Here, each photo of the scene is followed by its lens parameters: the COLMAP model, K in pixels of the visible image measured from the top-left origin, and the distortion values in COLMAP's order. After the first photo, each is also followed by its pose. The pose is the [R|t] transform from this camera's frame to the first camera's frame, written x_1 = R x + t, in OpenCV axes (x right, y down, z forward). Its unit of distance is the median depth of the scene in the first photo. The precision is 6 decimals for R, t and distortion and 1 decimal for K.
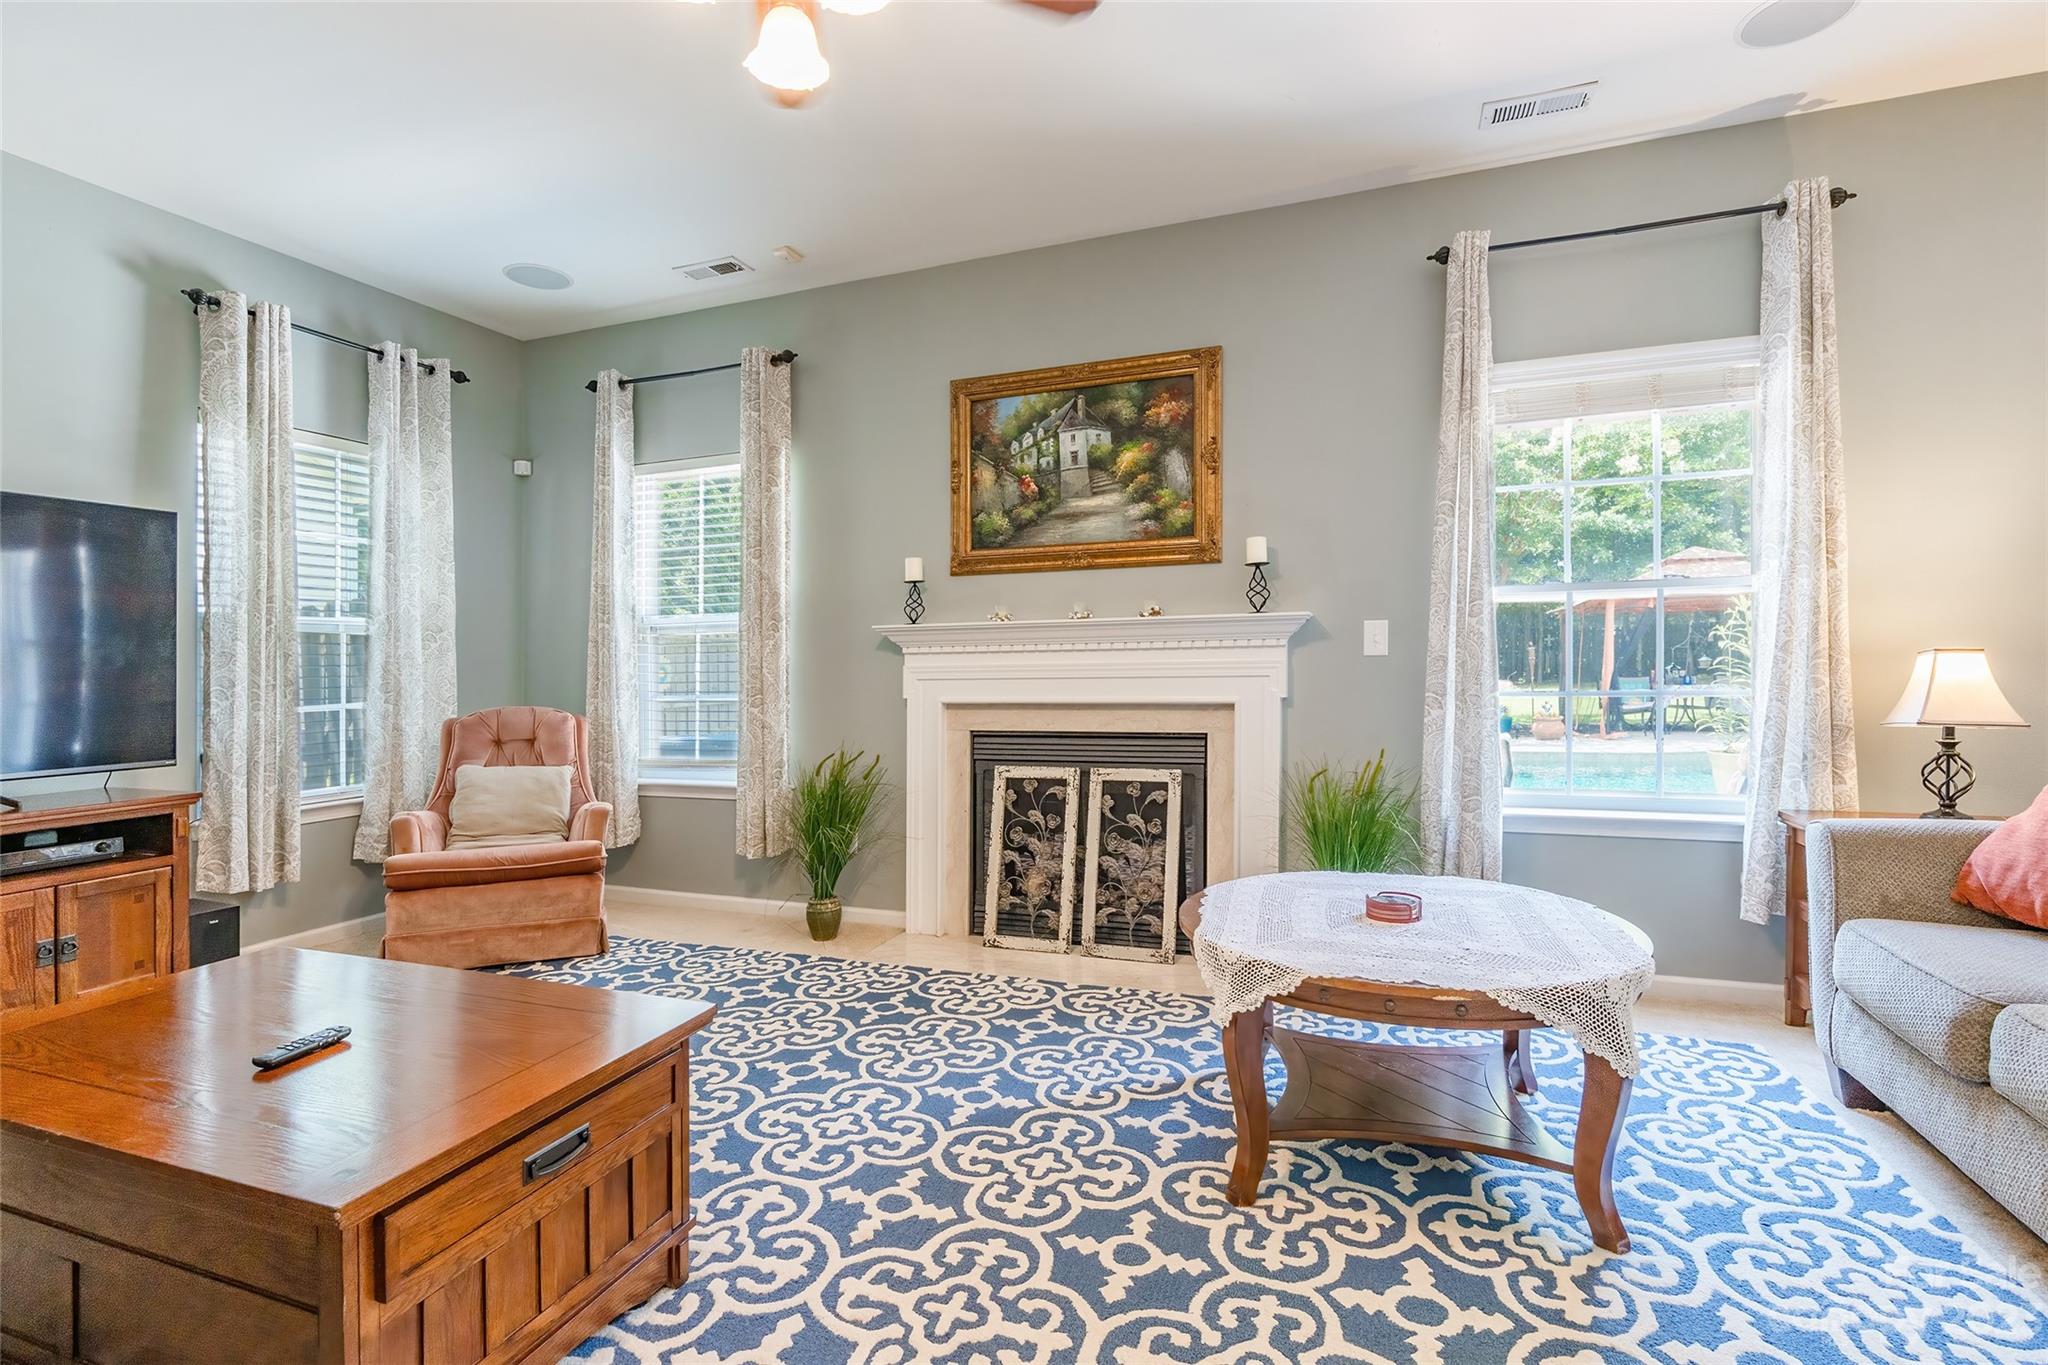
lens RADIAL K [[938.5, 0, 1015.6], [0, 938.5, 680.0], [0, 0, 1]] dist [-0.012343, 0.000896]
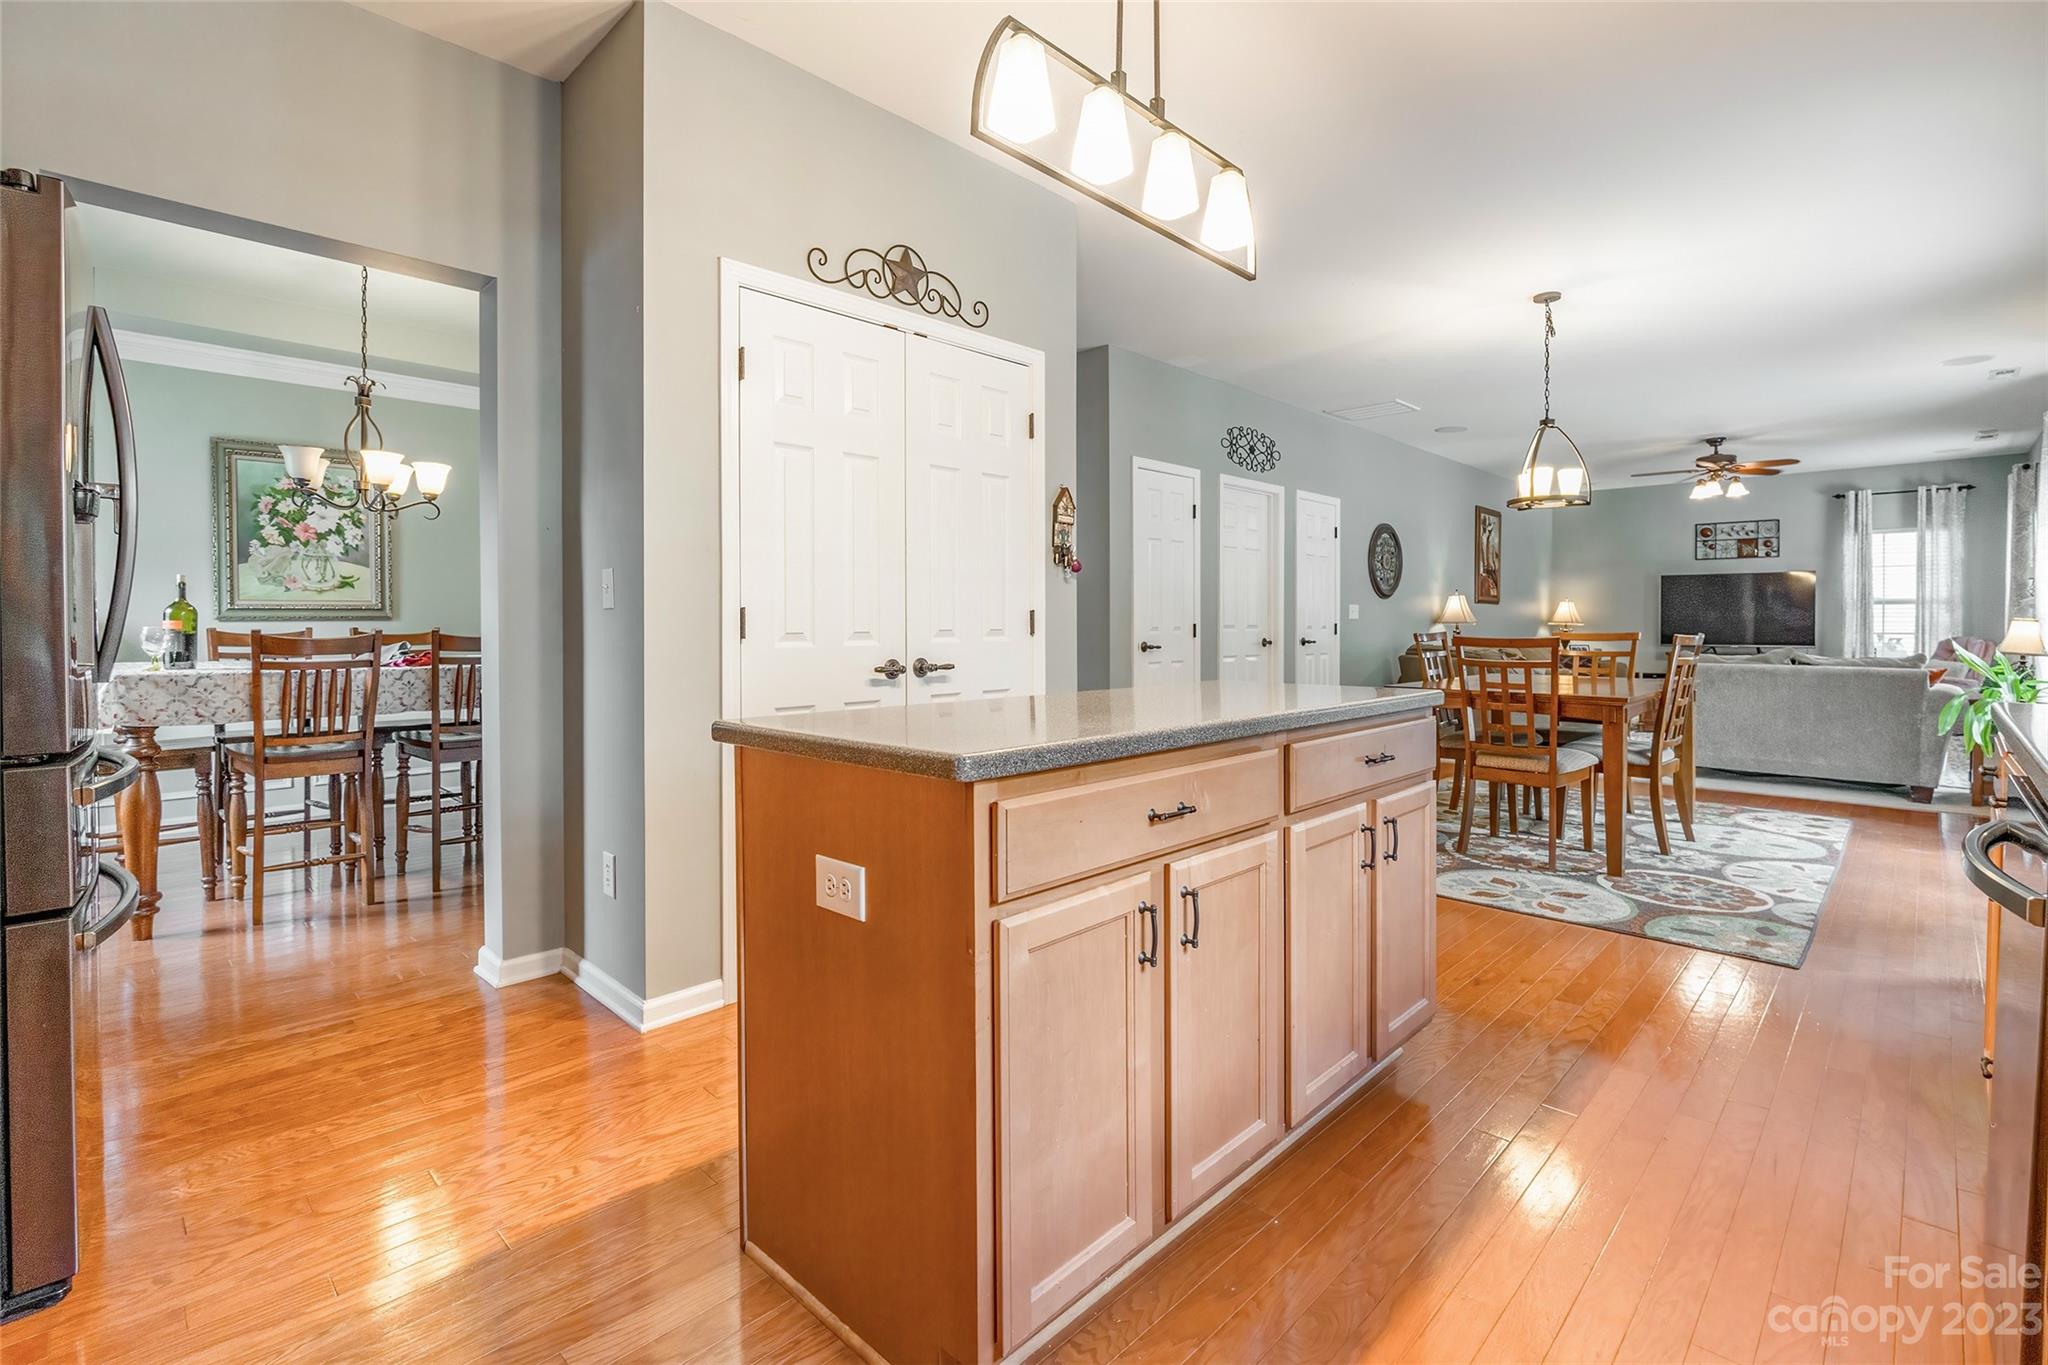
lens RADIAL K [[938.5, 0, 1032.4], [0, 938.5, 641.1], [0, 0, 1]] dist [-0.012343, 0.000896]
pose [[-0.394877, 0.032149, -0.918171, 2.702394], [-0.005176, 0.999294, 0.037215, -0.033941], [0.918719, 0.019448, -0.394432, -0.196239]]
